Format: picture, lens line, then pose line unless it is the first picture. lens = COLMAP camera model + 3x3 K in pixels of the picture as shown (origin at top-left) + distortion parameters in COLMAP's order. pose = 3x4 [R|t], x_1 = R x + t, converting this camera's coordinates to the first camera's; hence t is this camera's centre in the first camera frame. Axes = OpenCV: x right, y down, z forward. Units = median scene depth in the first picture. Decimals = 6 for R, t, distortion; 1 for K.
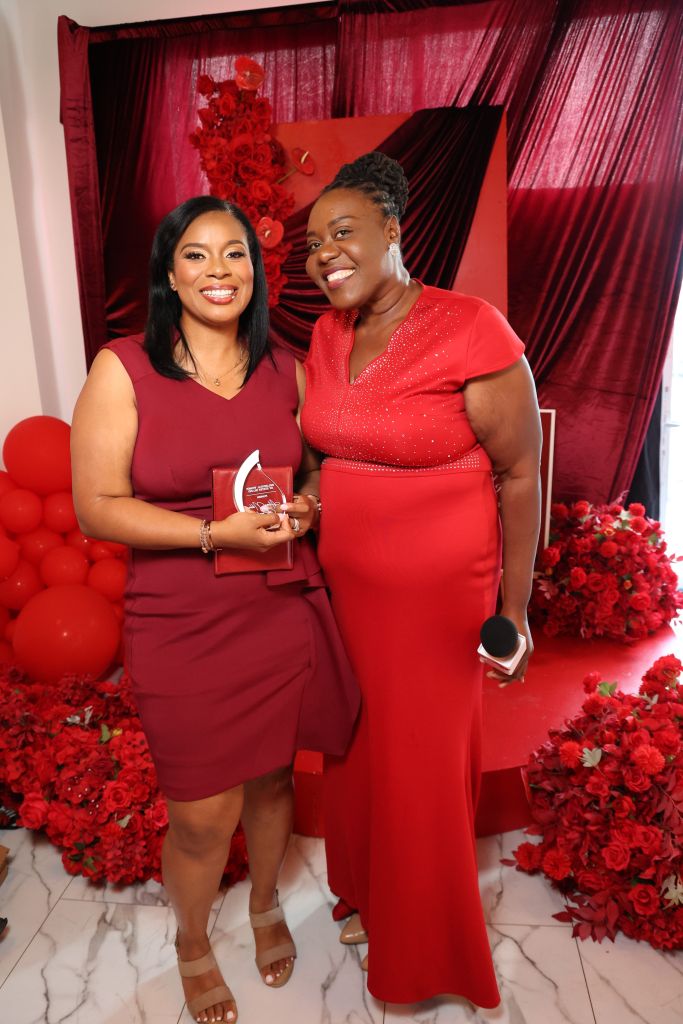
lens RADIAL K [[721.9, 0, 344.4], [0, 721.9, 510.6], [0, 0, 1]] dist [-0.097633, 0.074435]
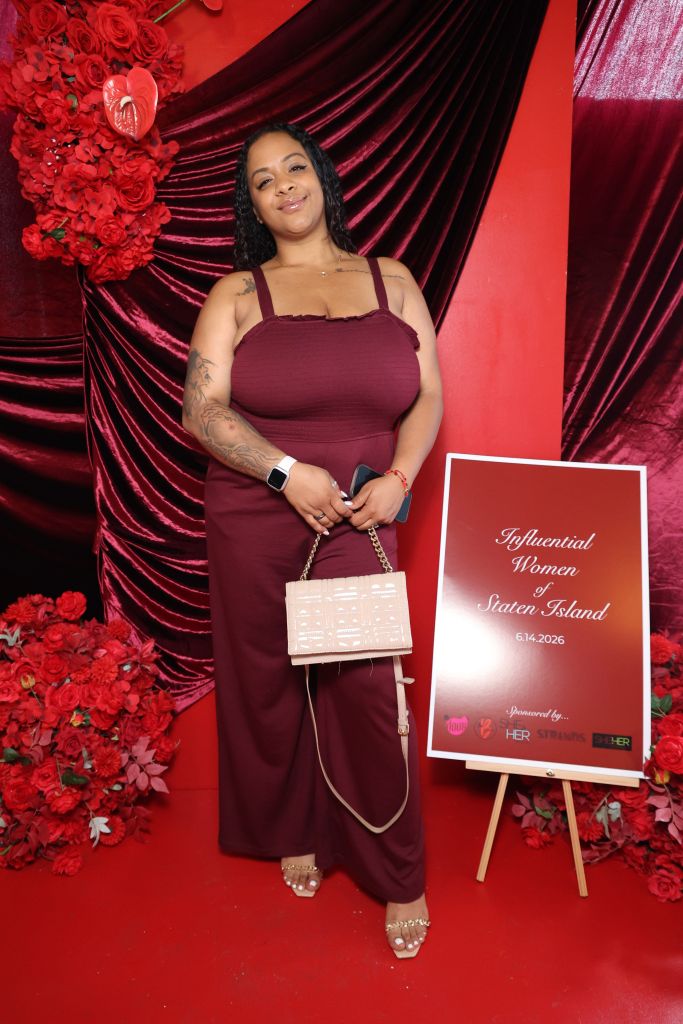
lens RADIAL K [[749.7, 0, 344.1], [0, 749.7, 512.6], [0, 0, 1]] dist [-0.072188, 0.064223]
pose [[0.993929, 0.013392, 0.109206, -0.008054], [-0.008467, 0.998931, -0.045437, -0.079070], [-0.109698, 0.044237, 0.992980, 0.465074]]
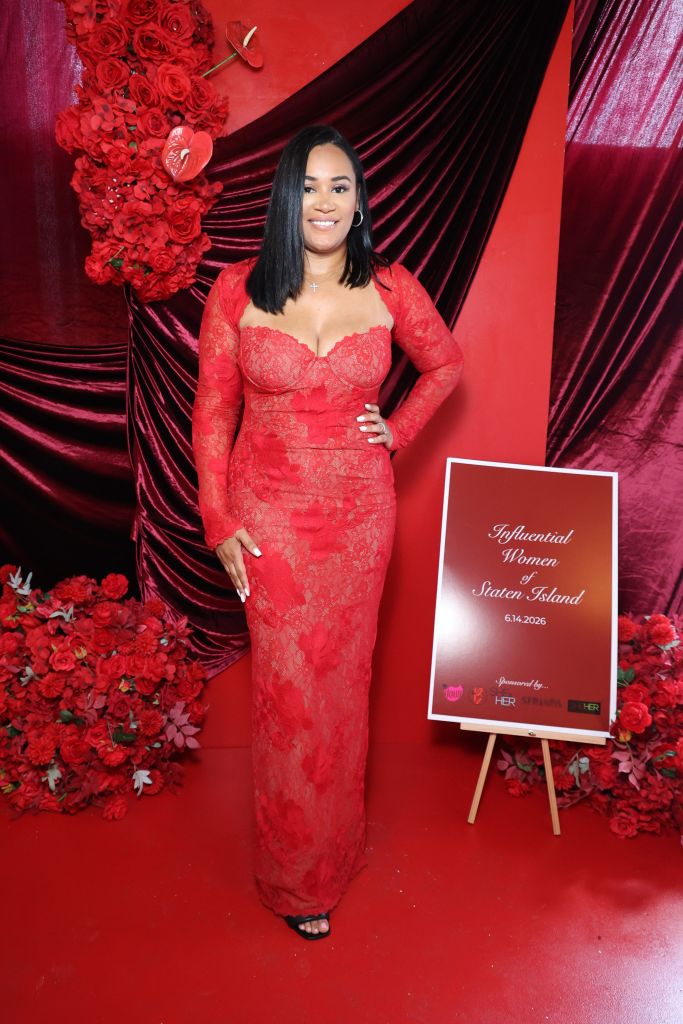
lens RADIAL K [[731.7, 0, 348.0], [0, 731.7, 510.2], [0, 0, 1]] dist [-0.083791, 0.067244]
pose [[0.988090, 0.026186, 0.151632, -0.054519], [-0.024068, 0.999586, -0.015789, -0.094215], [-0.151983, 0.011952, 0.988311, 0.396864]]
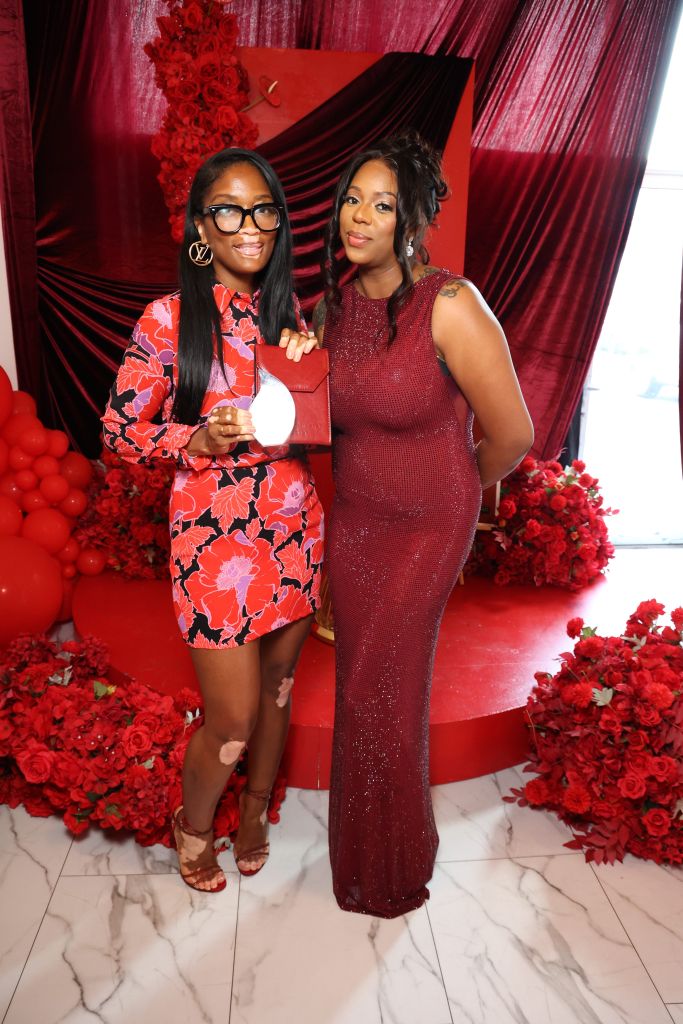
lens RADIAL K [[703.6, 0, 341.1], [0, 703.6, 510.0], [0, 0, 1]] dist [-0.102420, 0.070813]
pose [[0.978196, 0.006489, 0.207582, -0.151114], [-0.019328, 0.998018, 0.059883, 0.009039], [-0.206782, -0.062590, 0.976383, 0.053024]]
